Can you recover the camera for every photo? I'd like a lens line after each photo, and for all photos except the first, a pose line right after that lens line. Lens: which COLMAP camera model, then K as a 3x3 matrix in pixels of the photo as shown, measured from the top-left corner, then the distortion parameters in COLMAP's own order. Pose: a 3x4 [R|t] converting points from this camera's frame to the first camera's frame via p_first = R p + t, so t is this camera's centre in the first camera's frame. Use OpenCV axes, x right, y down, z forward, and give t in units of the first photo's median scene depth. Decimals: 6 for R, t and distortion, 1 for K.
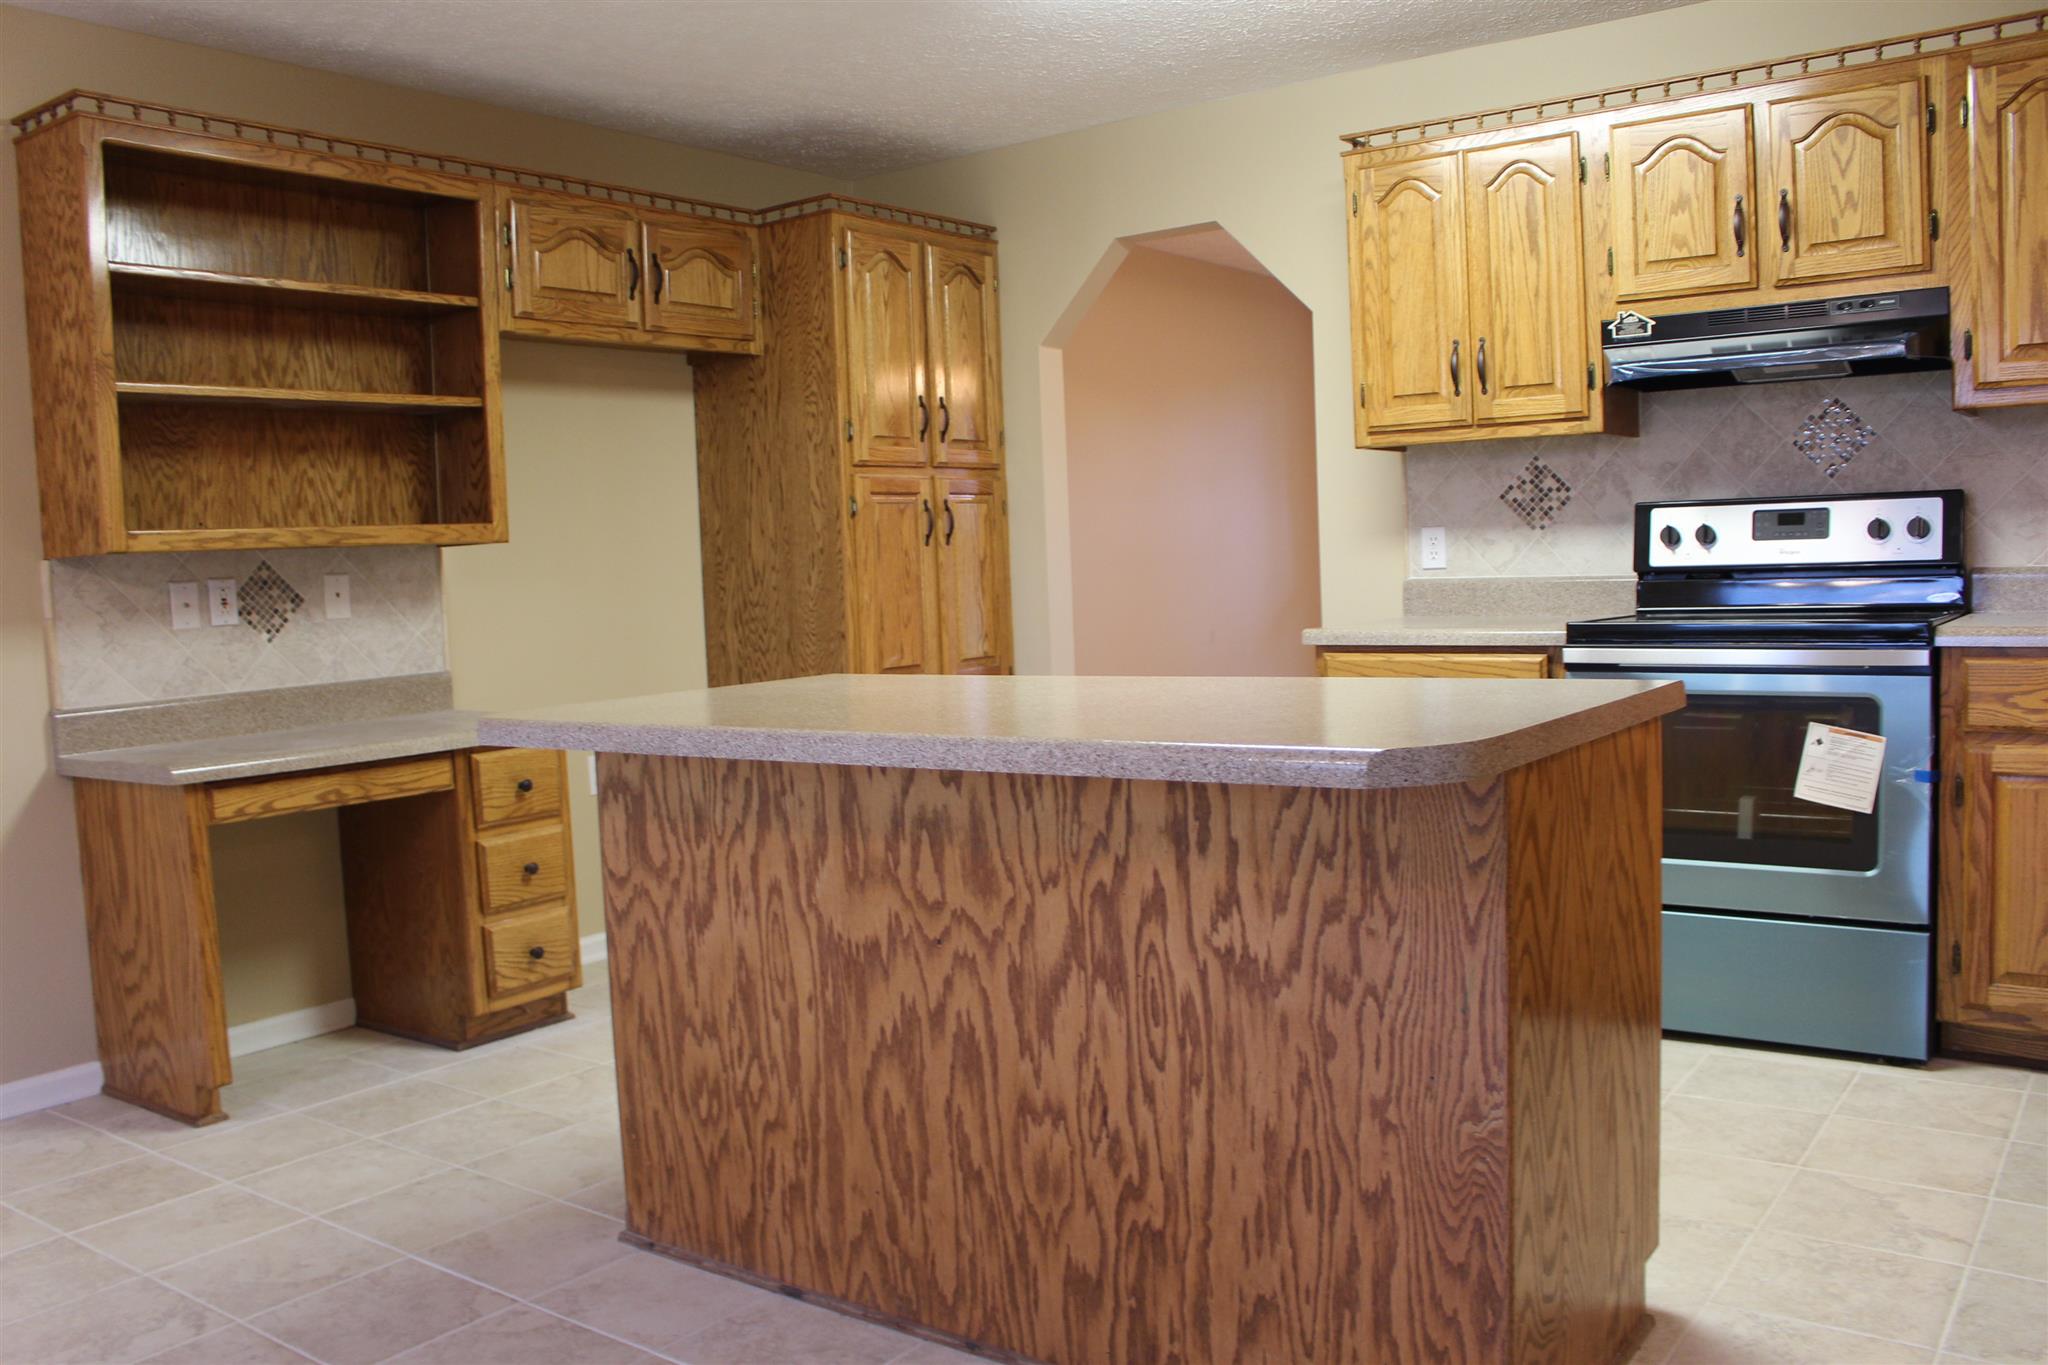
lens RADIAL K [[1684.0, 0, 1019.7], [0, 1684.0, 681.9], [0, 0, 1]] dist [-0.156504, 0.123585]
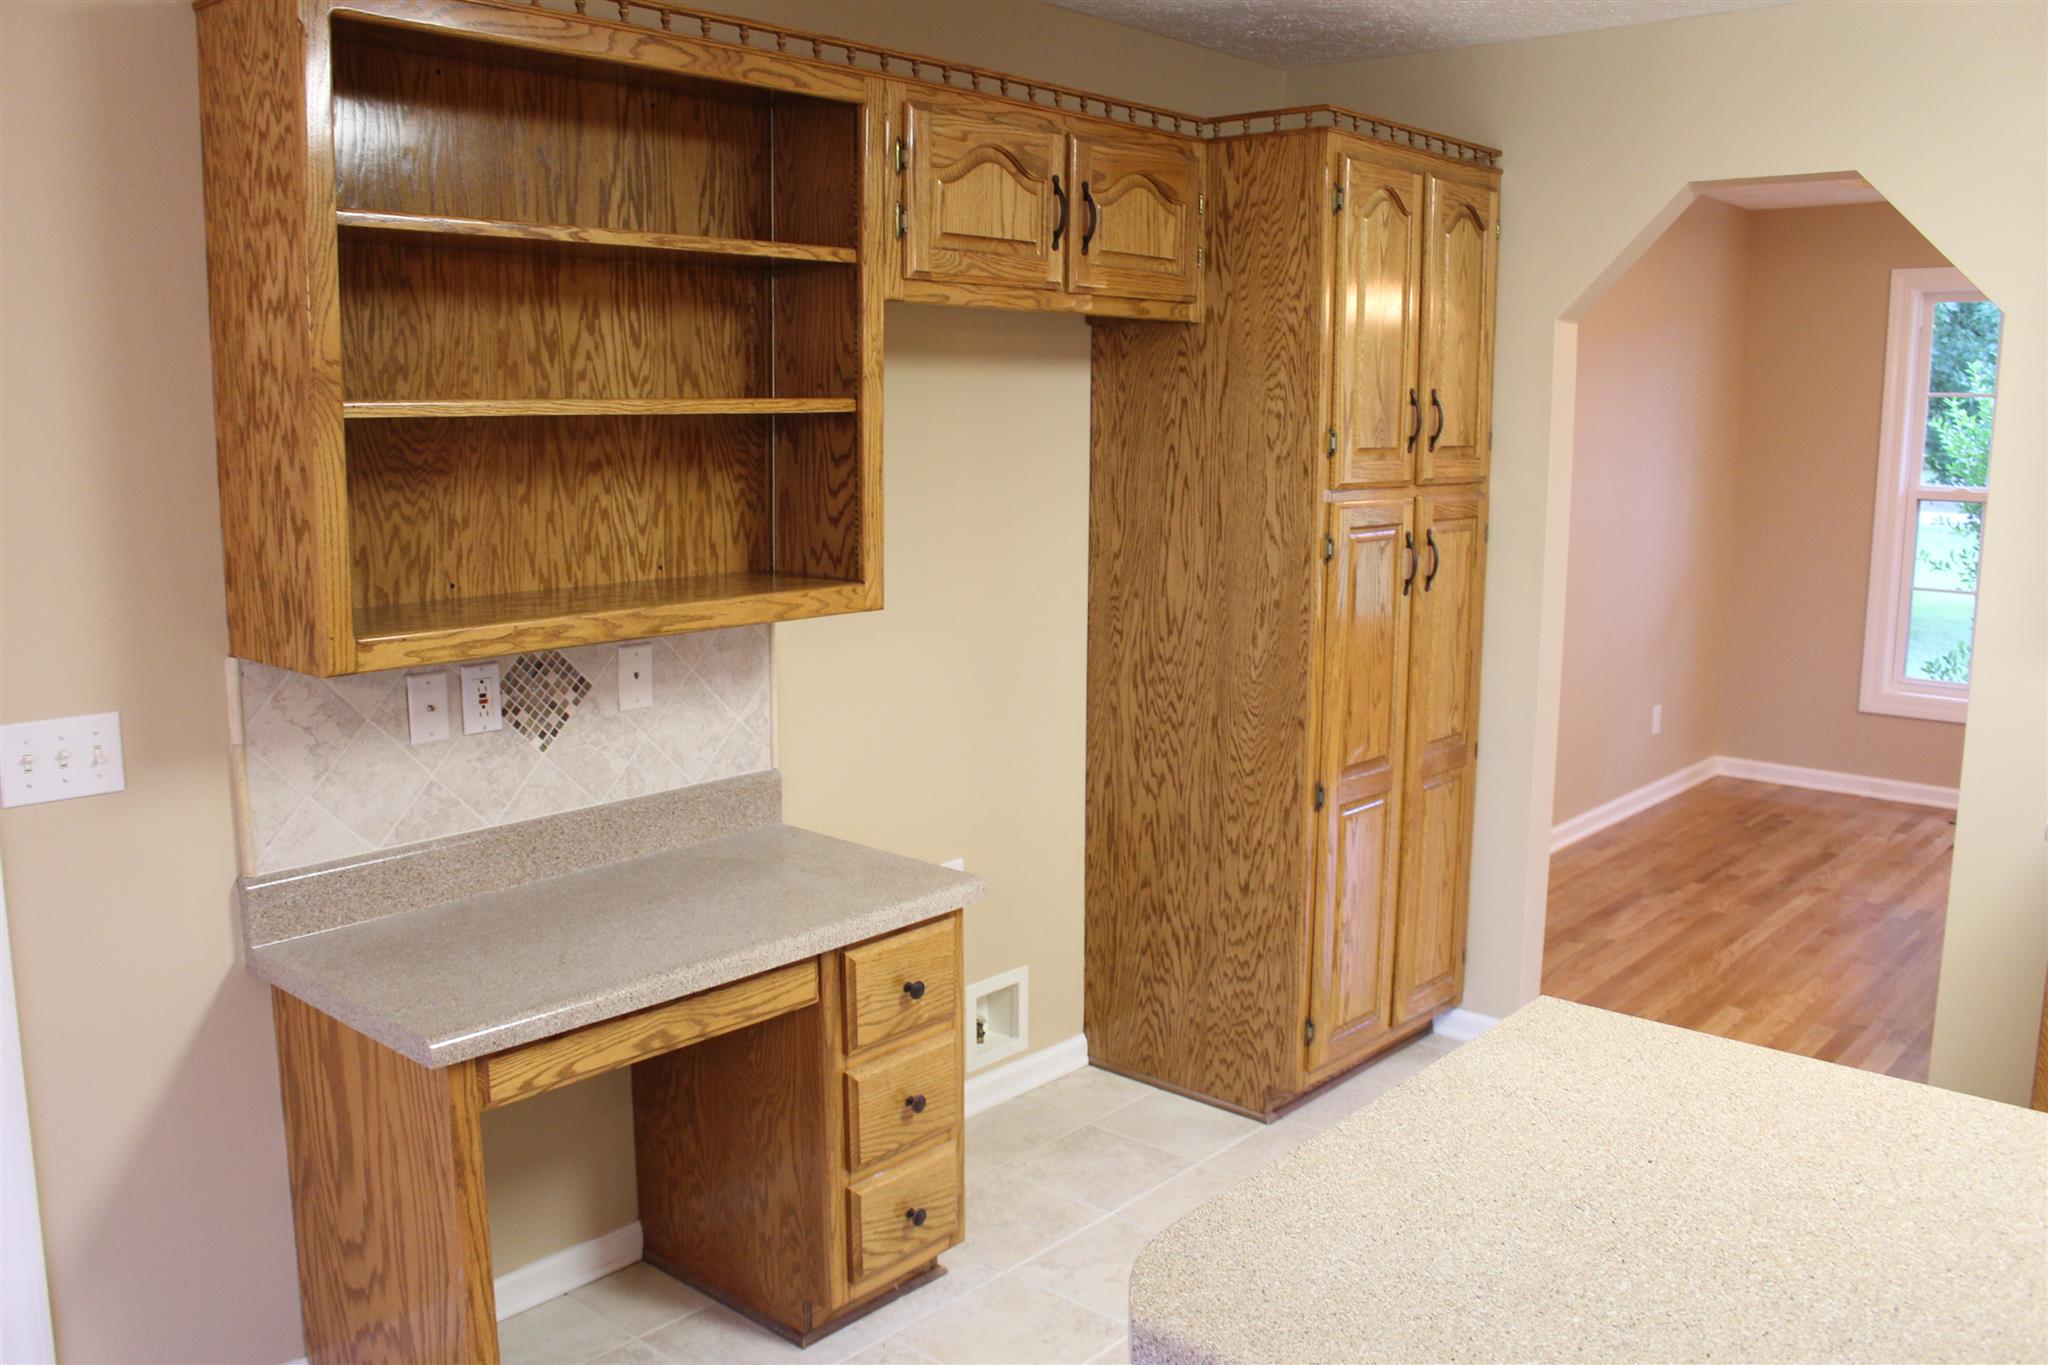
lens RADIAL K [[1684.0, 0, 1016.3], [0, 1684.0, 674.5], [0, 0, 1]] dist [-0.156504, 0.123585]
pose [[0.994879, 0.060152, -0.081228, -0.218623], [-0.052764, 0.994523, 0.090225, -0.138386], [0.086210, -0.085477, 0.992603, 0.346319]]
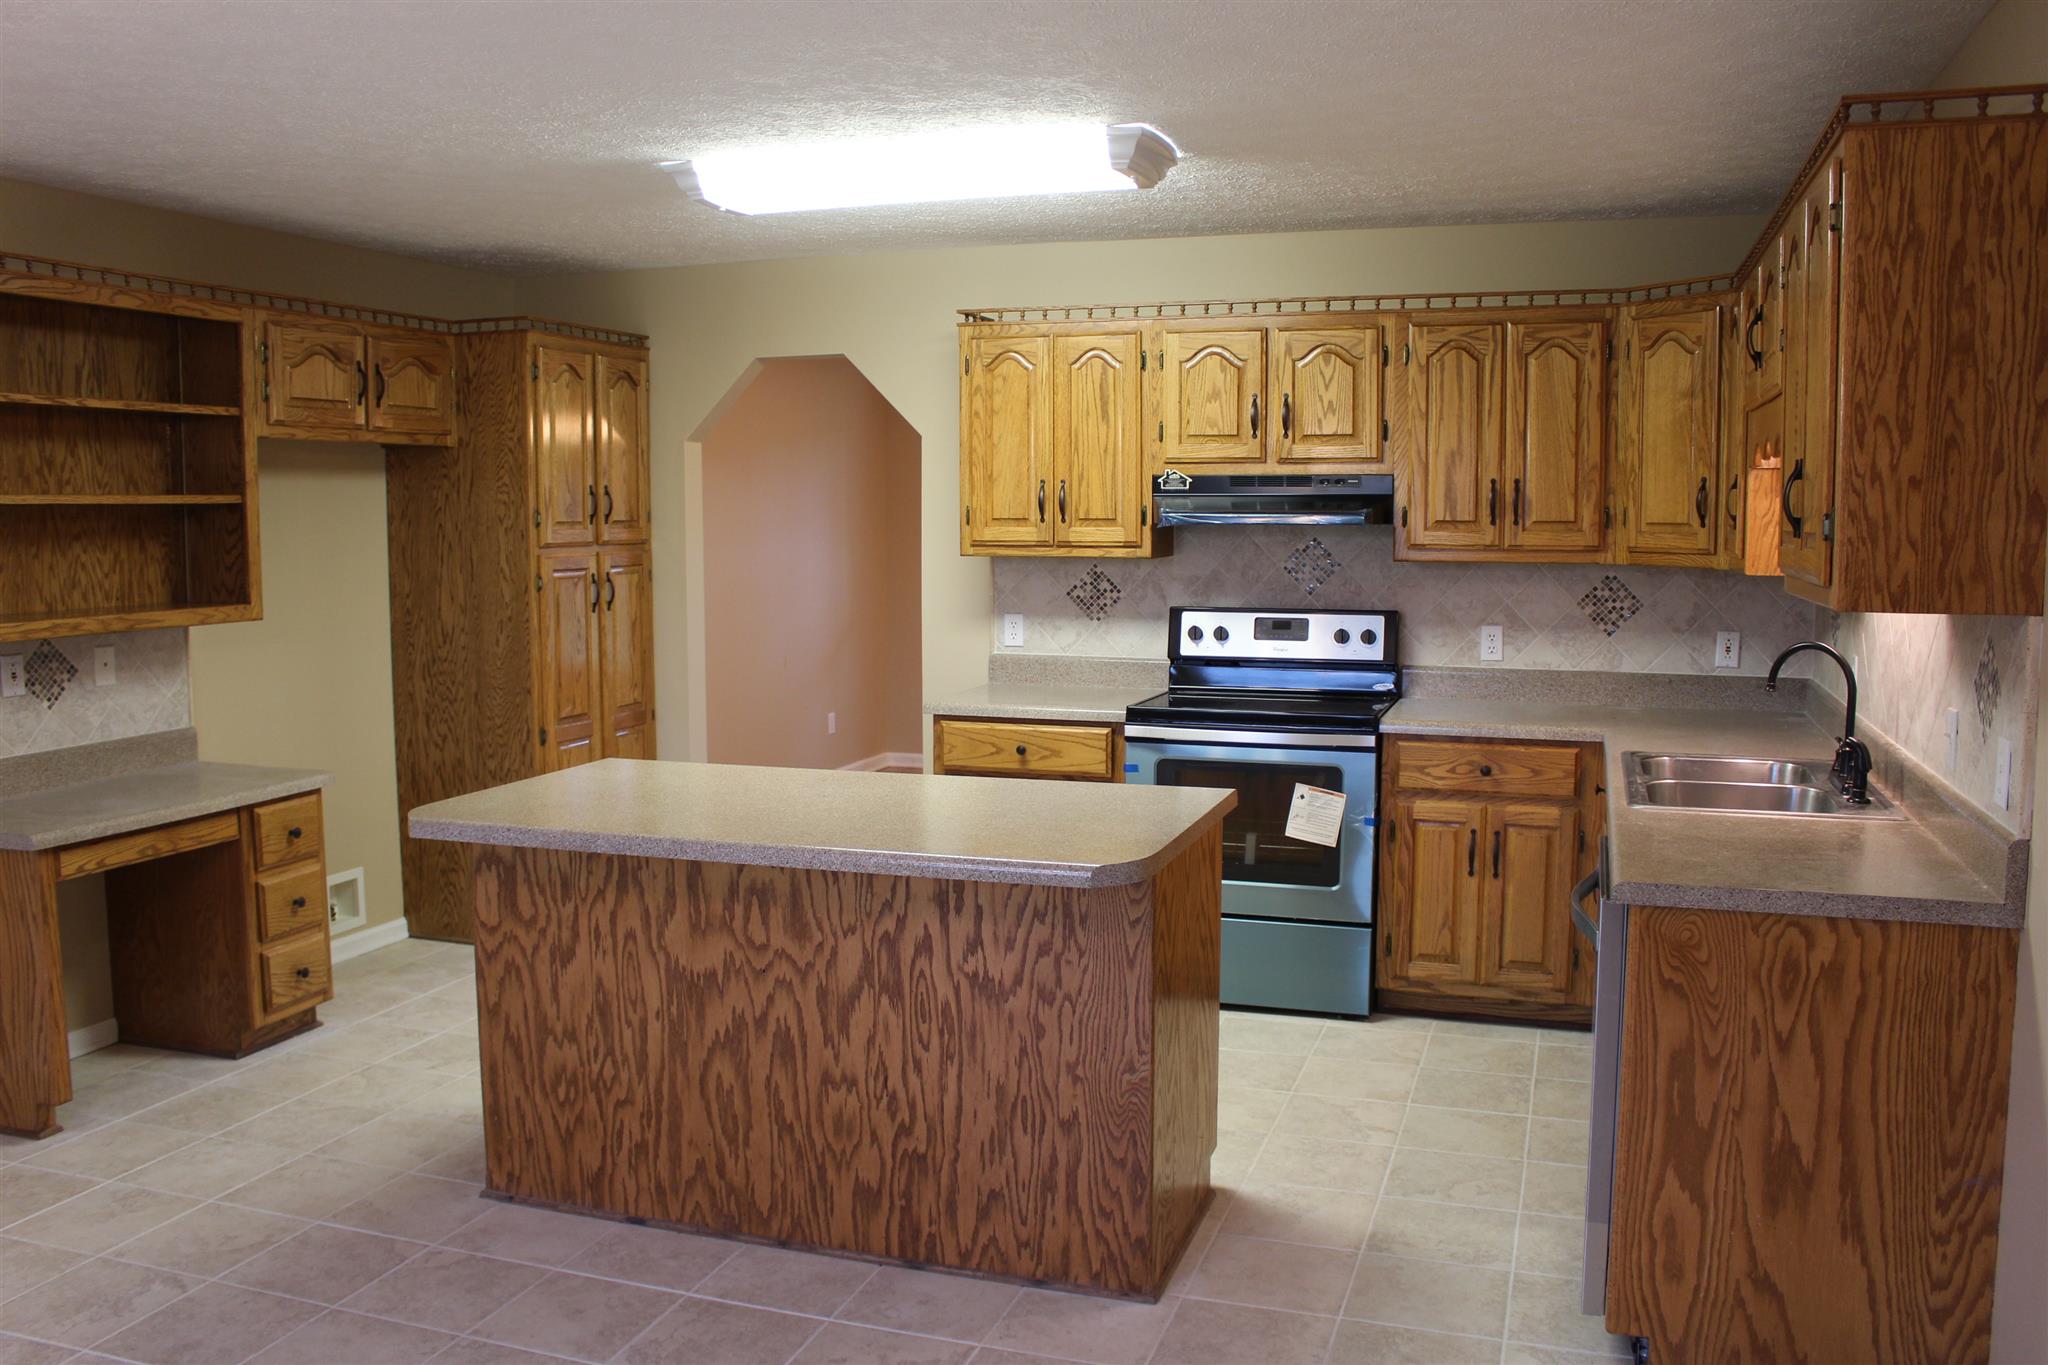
lens RADIAL K [[1684.0, 0, 1011.2], [0, 1684.0, 675.5], [0, 0, 1]] dist [-0.156504, 0.123585]
pose [[0.952820, 0.008785, 0.303409, -0.175881], [-0.014450, 0.999761, 0.016431, -0.080415], [-0.303192, -0.020040, 0.952719, -0.280382]]
